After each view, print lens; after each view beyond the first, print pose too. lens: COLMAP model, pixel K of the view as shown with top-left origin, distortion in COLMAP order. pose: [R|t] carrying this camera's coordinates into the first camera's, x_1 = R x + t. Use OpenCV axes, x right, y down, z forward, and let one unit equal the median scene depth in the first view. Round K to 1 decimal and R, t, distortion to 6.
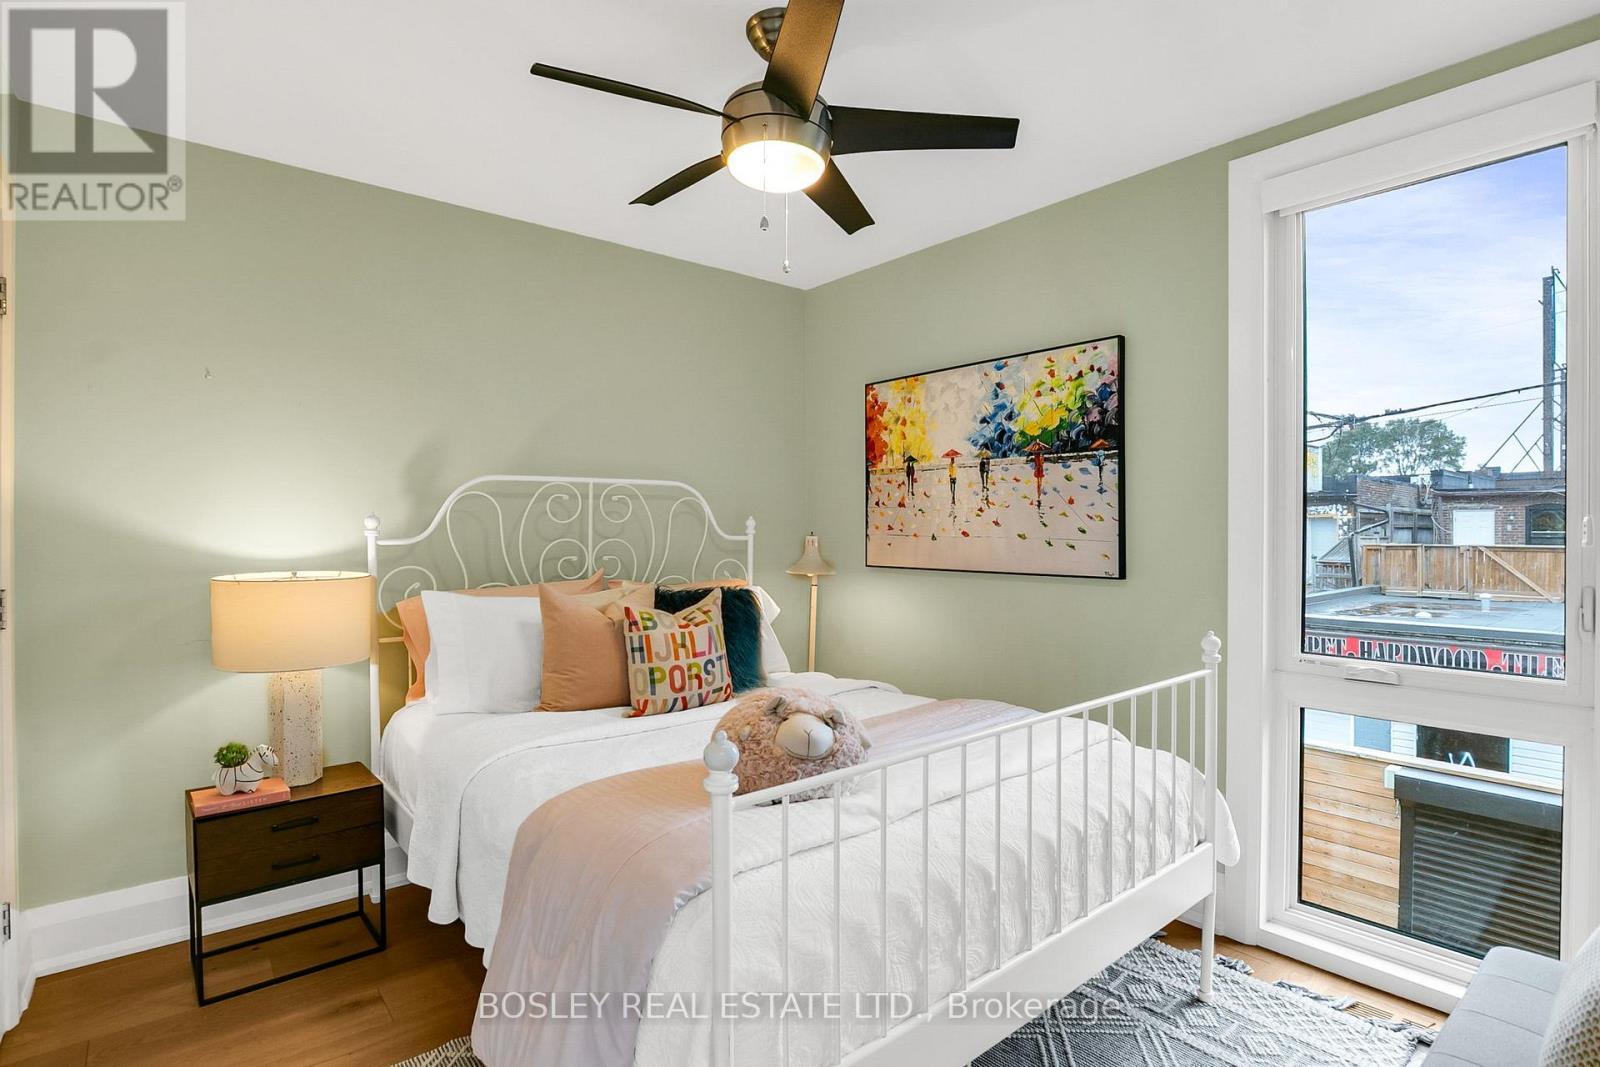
lens RADIAL K [[818.3, 0, 821.2], [0, 818.3, 534.1], [0, 0, 1]] dist [-0.018258, 0.000534]
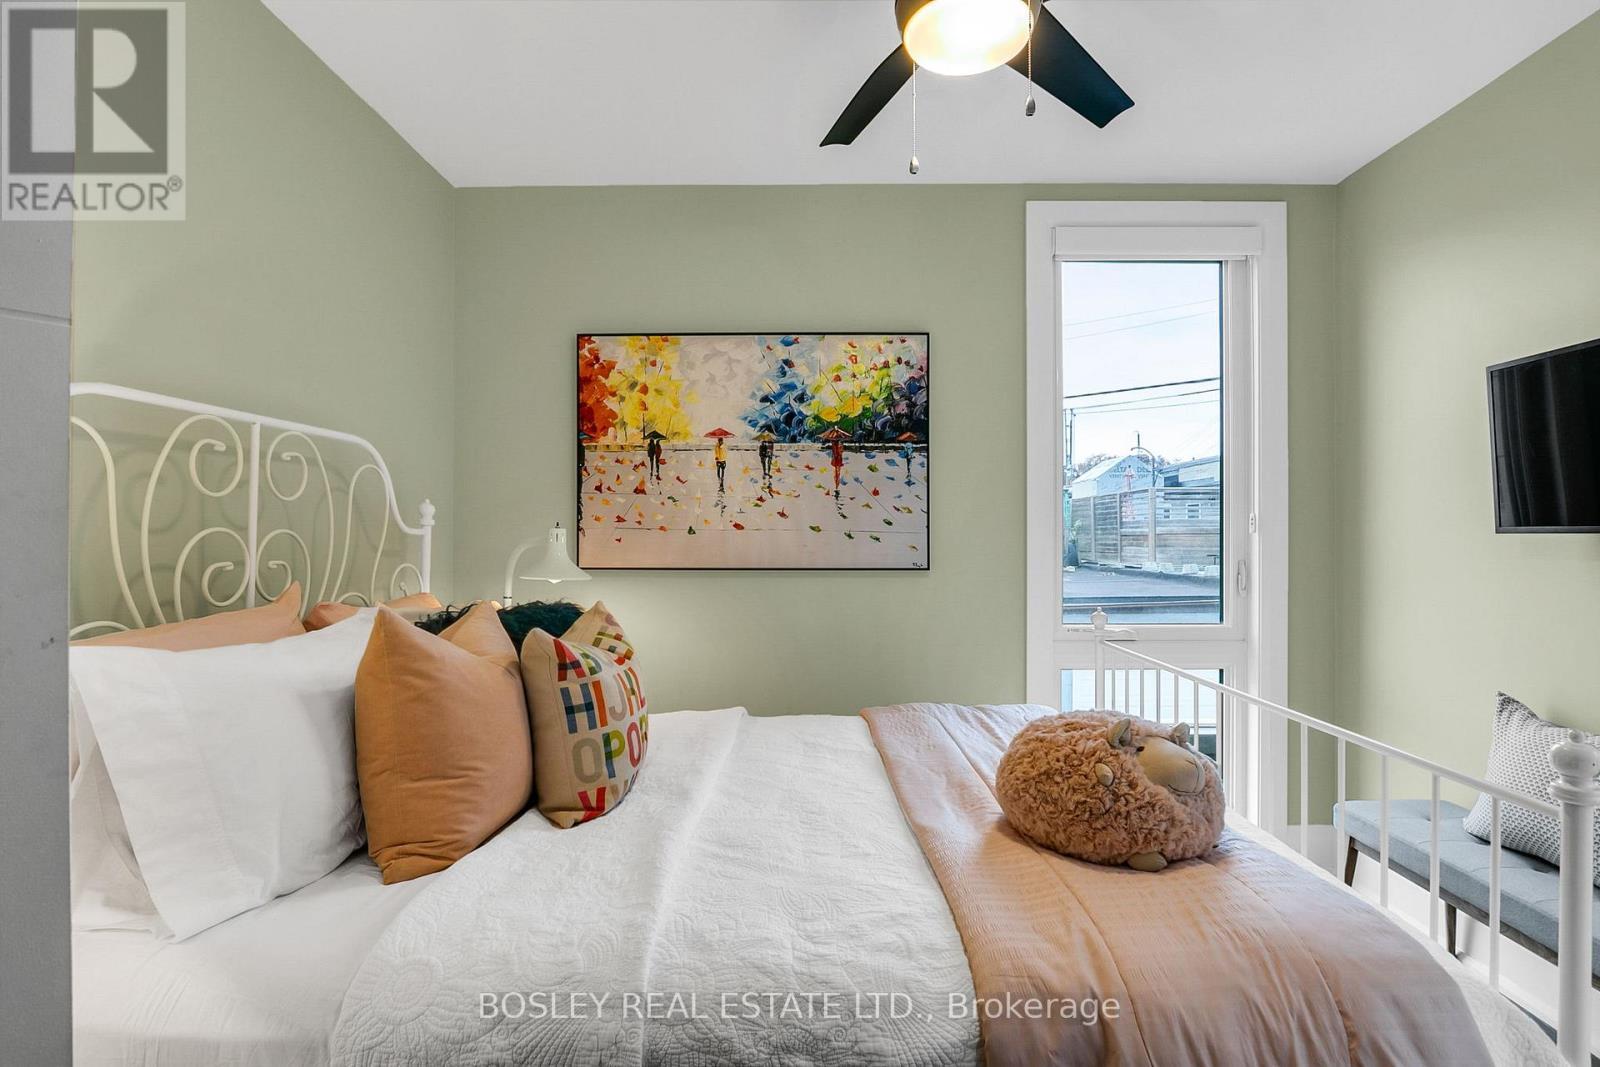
lens RADIAL K [[818.3, 0, 821.2], [0, 818.3, 534.1], [0, 0, 1]] dist [-0.018258, 0.000534]
pose [[0.656253, 0.002210, 0.754537, -0.450570], [0.004545, 0.999966, -0.006882, 0.015282], [-0.754527, 0.007945, 0.656221, 0.381961]]
